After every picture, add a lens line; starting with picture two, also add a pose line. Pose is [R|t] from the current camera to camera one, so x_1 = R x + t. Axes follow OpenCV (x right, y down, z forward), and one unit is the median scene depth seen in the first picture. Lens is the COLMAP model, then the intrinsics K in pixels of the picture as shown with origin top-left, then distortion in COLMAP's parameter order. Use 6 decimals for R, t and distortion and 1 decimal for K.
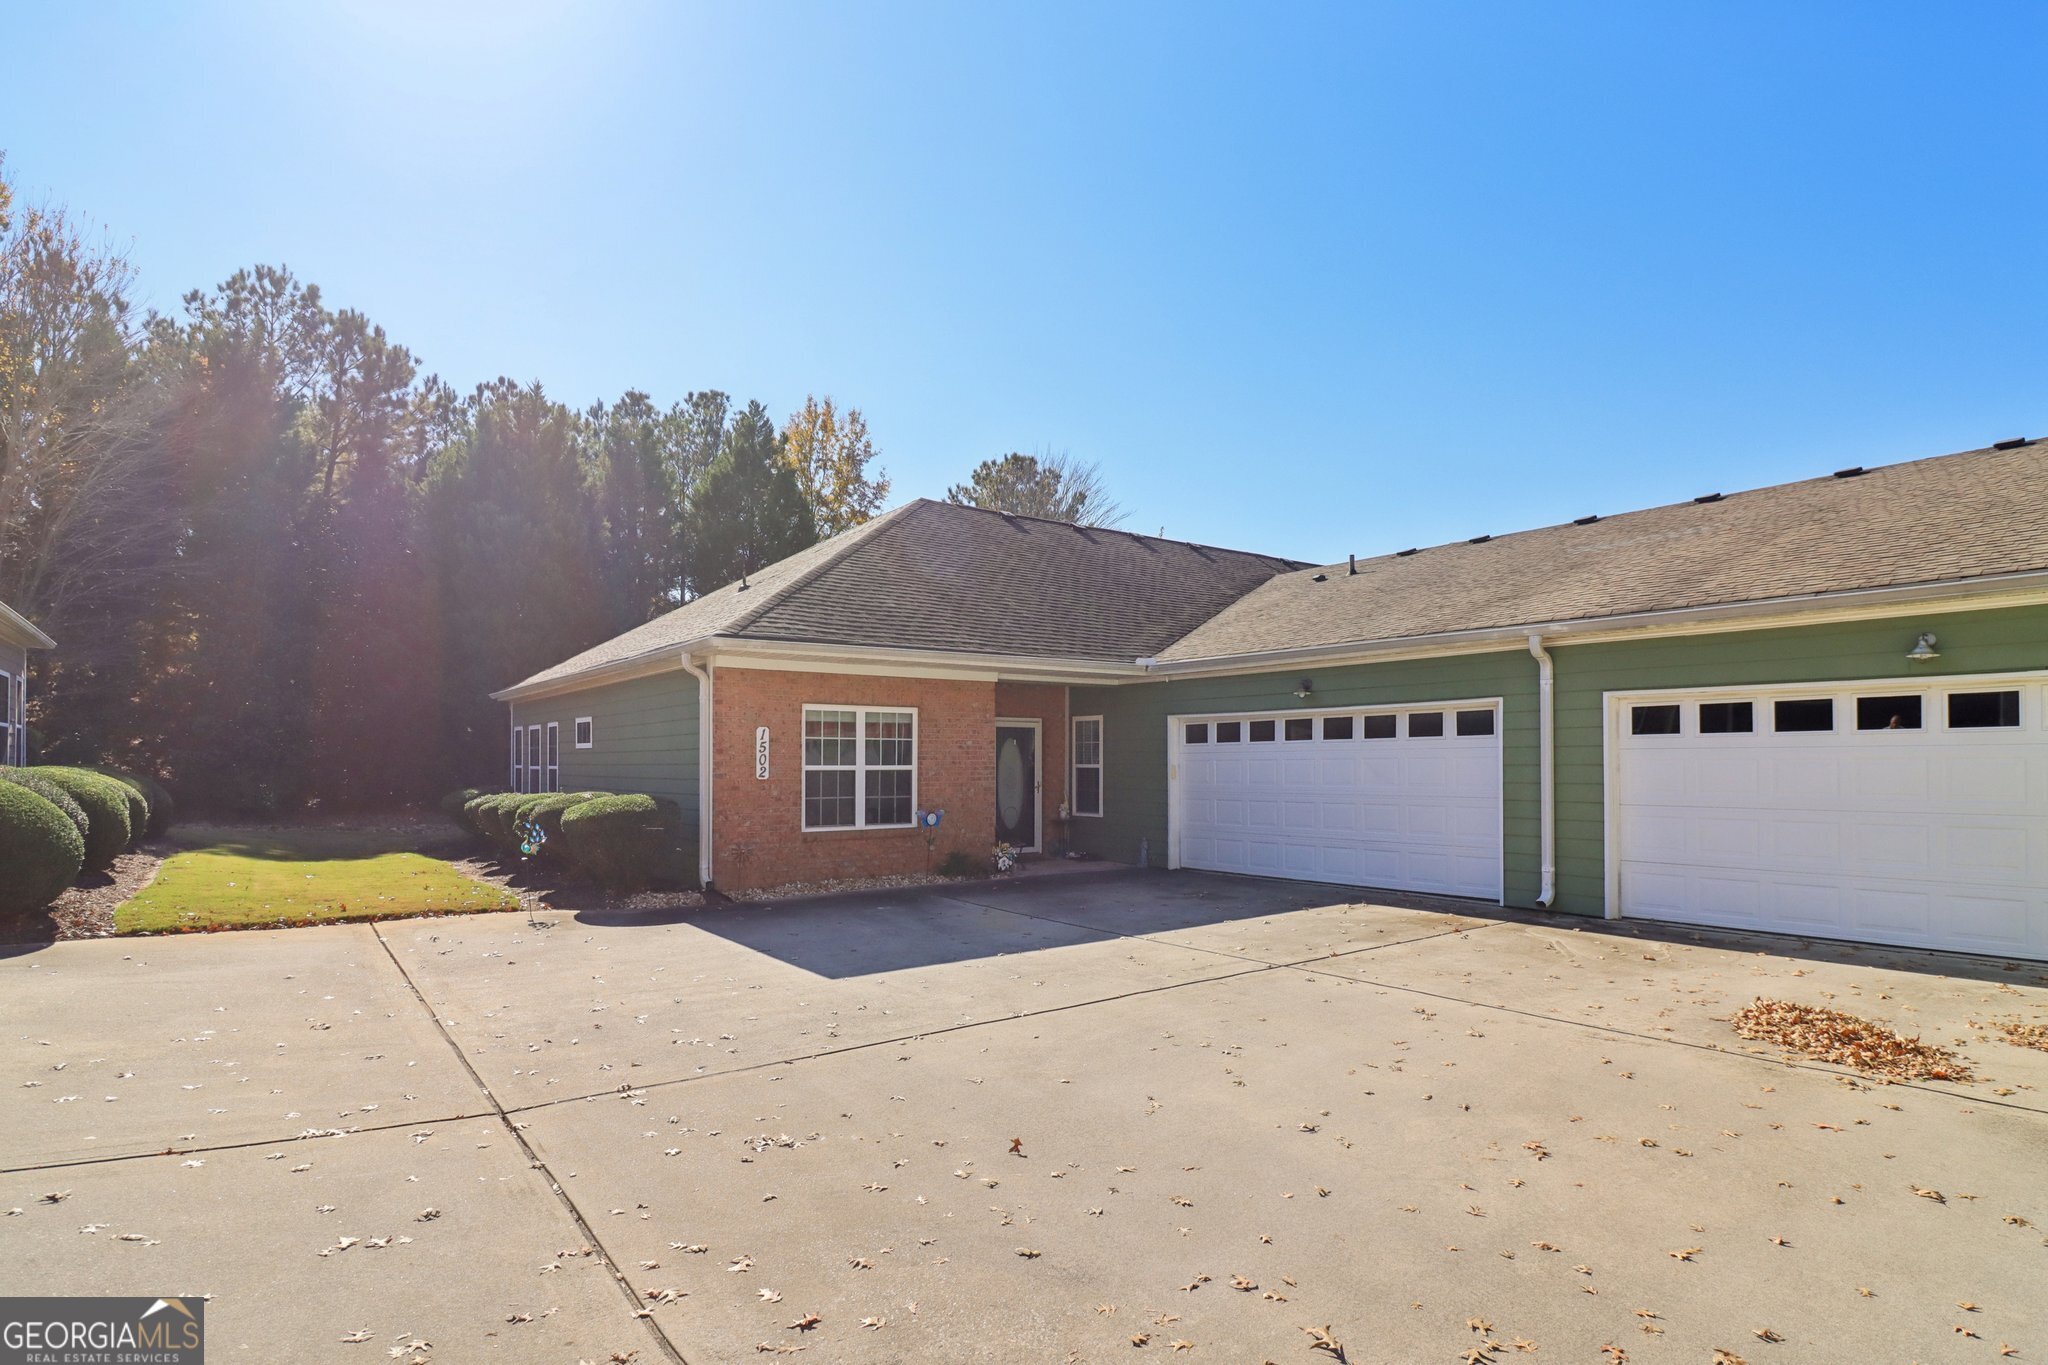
lens RADIAL K [[1071.9, 0, 1026.2], [0, 1071.9, 754.2], [0, 0, 1]] dist [0.003914, -0.012279]
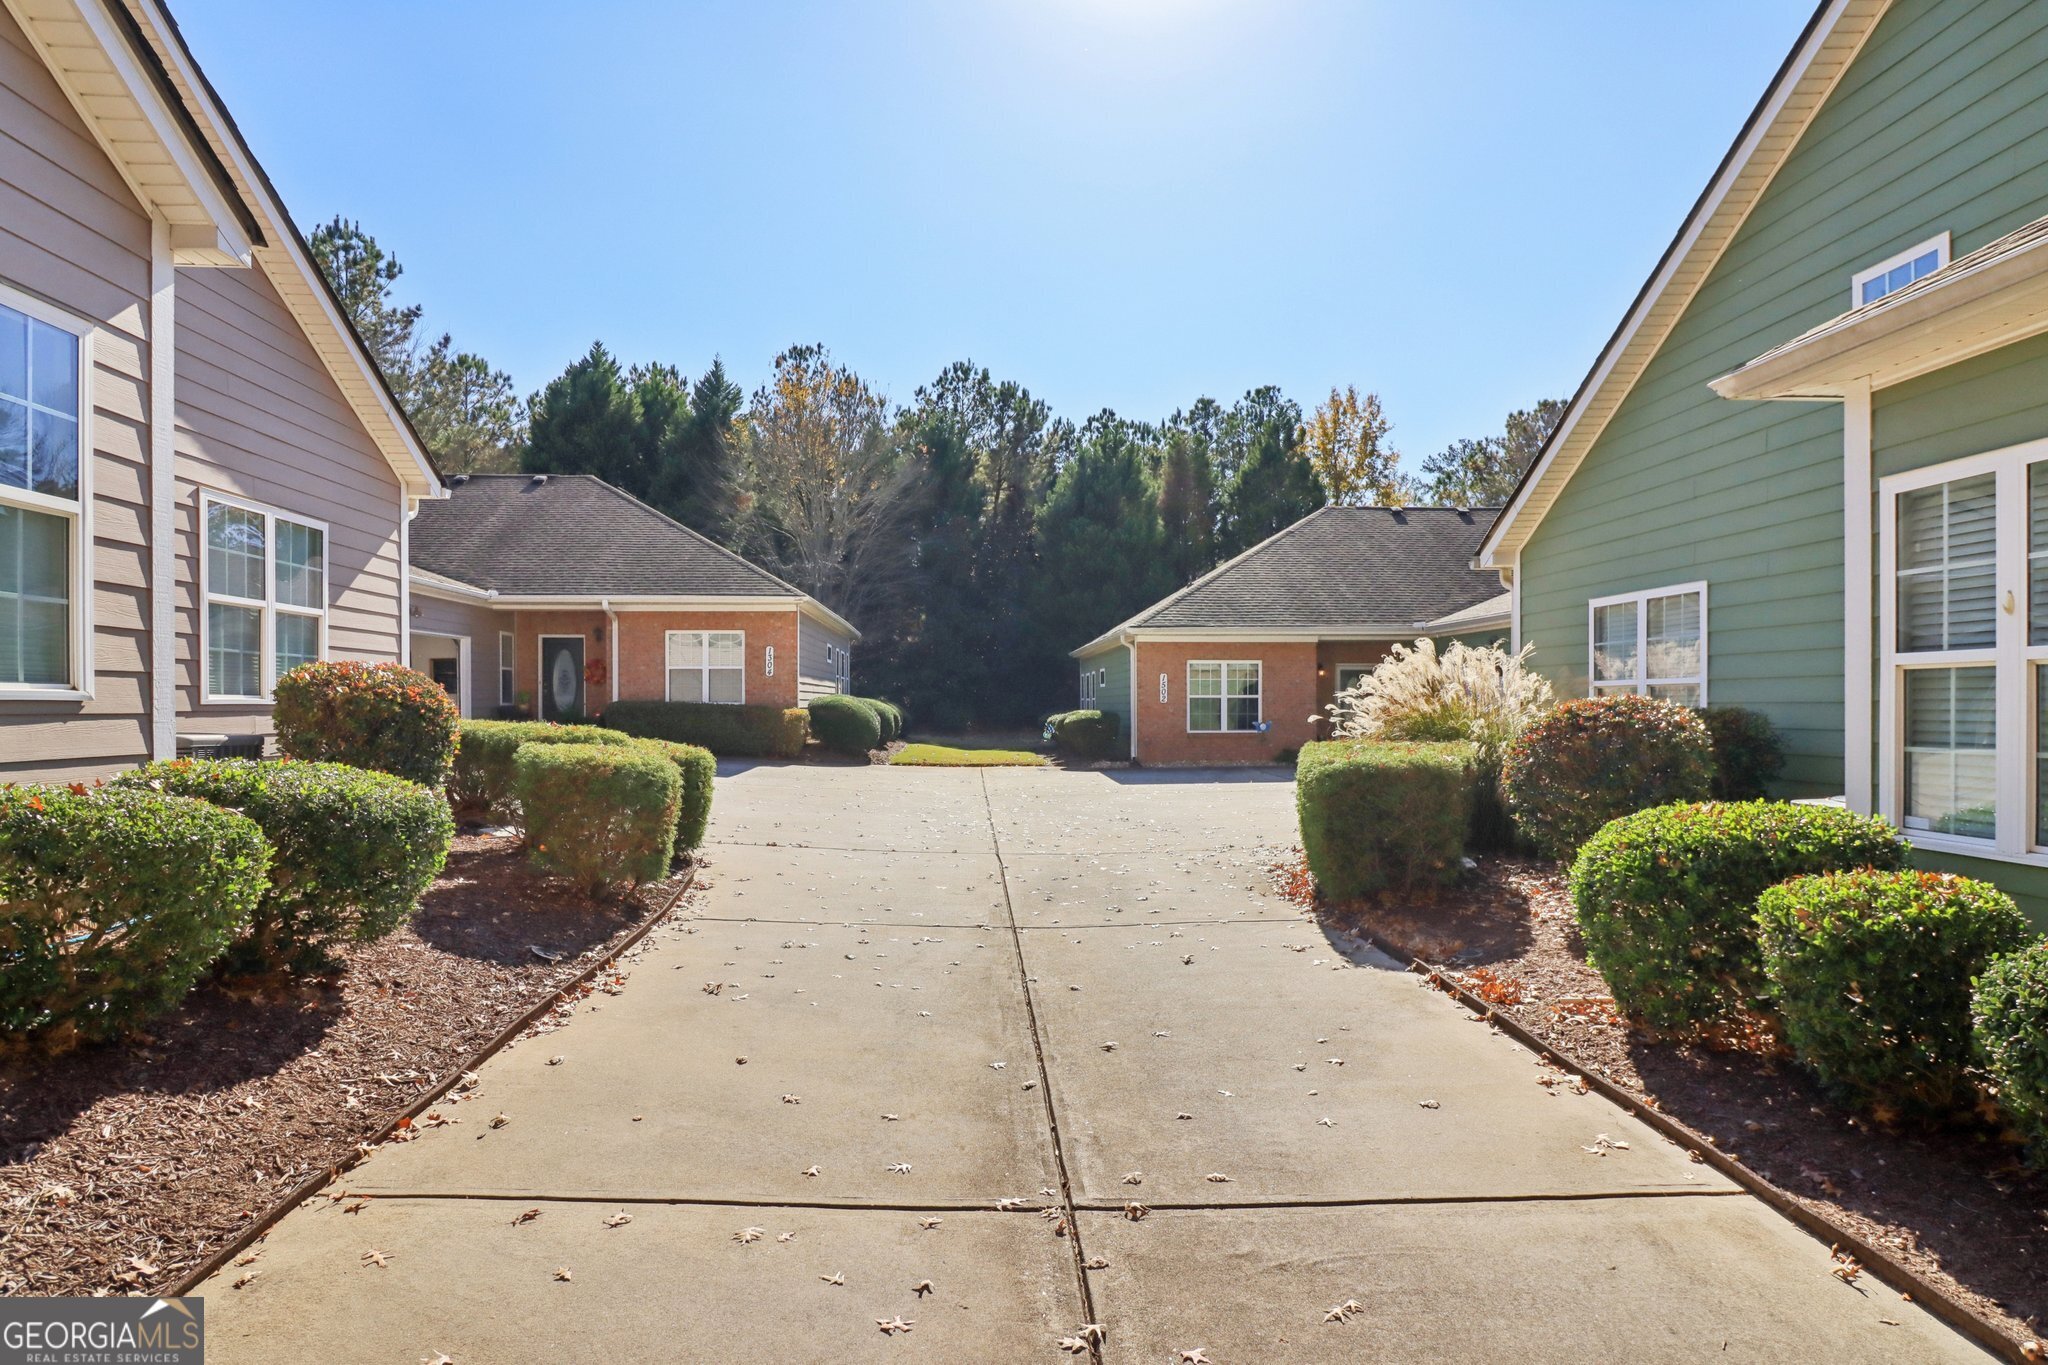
lens RADIAL K [[1143.4, 0, 1024.0], [0, 1143.4, 682.5], [0, 0, 1]] dist [0.000347, -0.000041]
pose [[0.837948, -0.009155, -0.545673, 0.253540], [0.004968, 0.999946, -0.009149, 0.002389], [0.545727, 0.004956, 0.837948, -0.312447]]
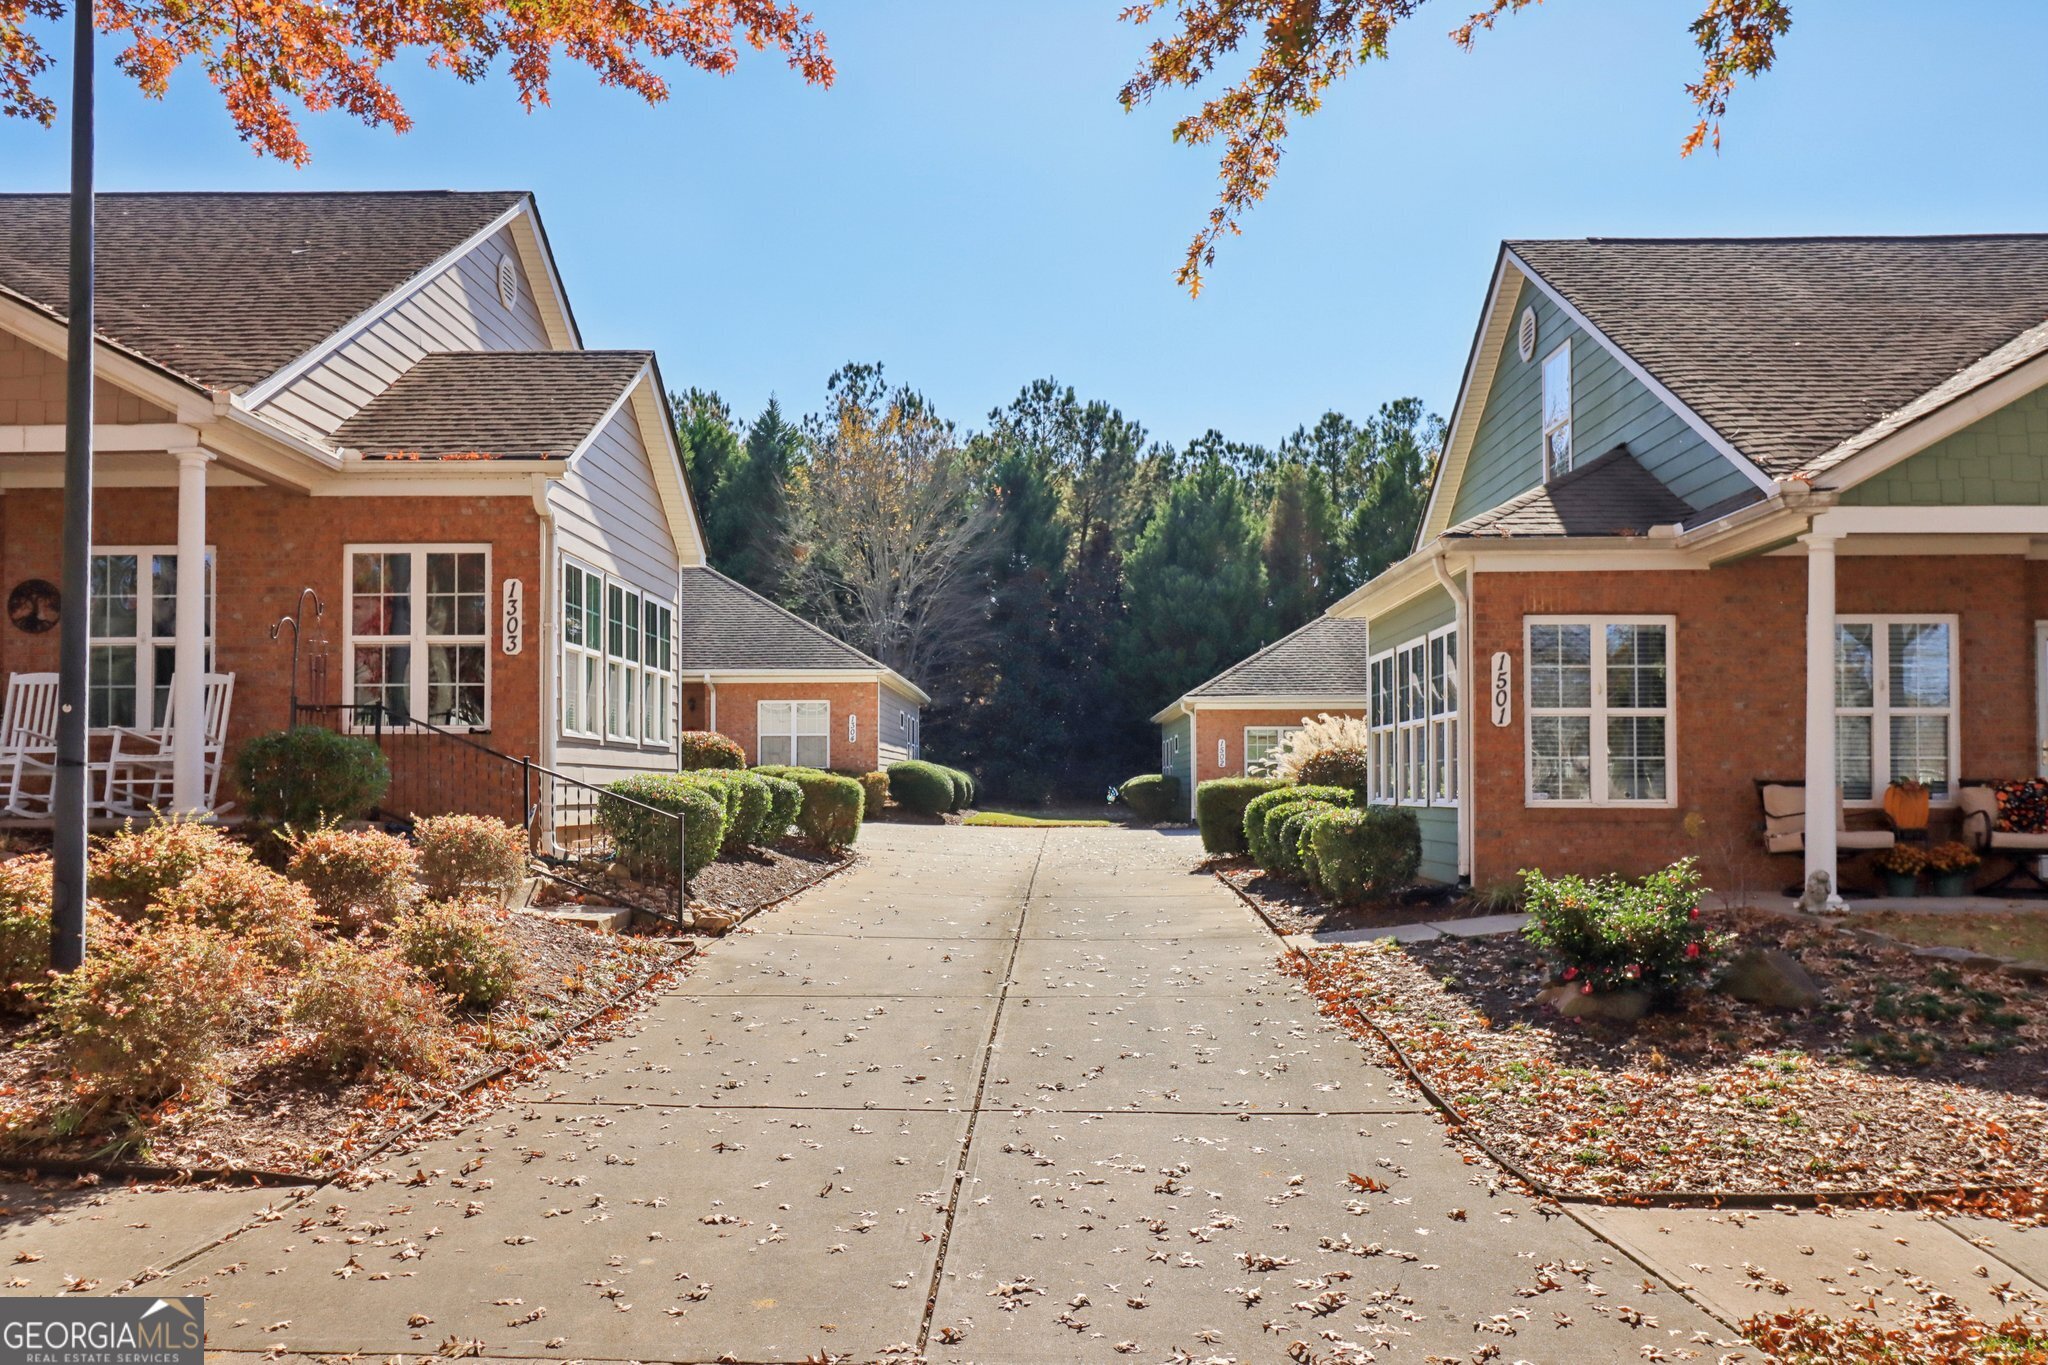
lens RADIAL K [[1674.0, 0, 1024.0], [0, 1674.0, 682.5], [0, 0, 1]] dist [0.002916, 0.000375]
pose [[0.794182, -0.037305, -0.606534, 0.532103], [0.005727, 0.998529, -0.053915, 0.013221], [0.607653, 0.039344, 0.793228, -0.656078]]
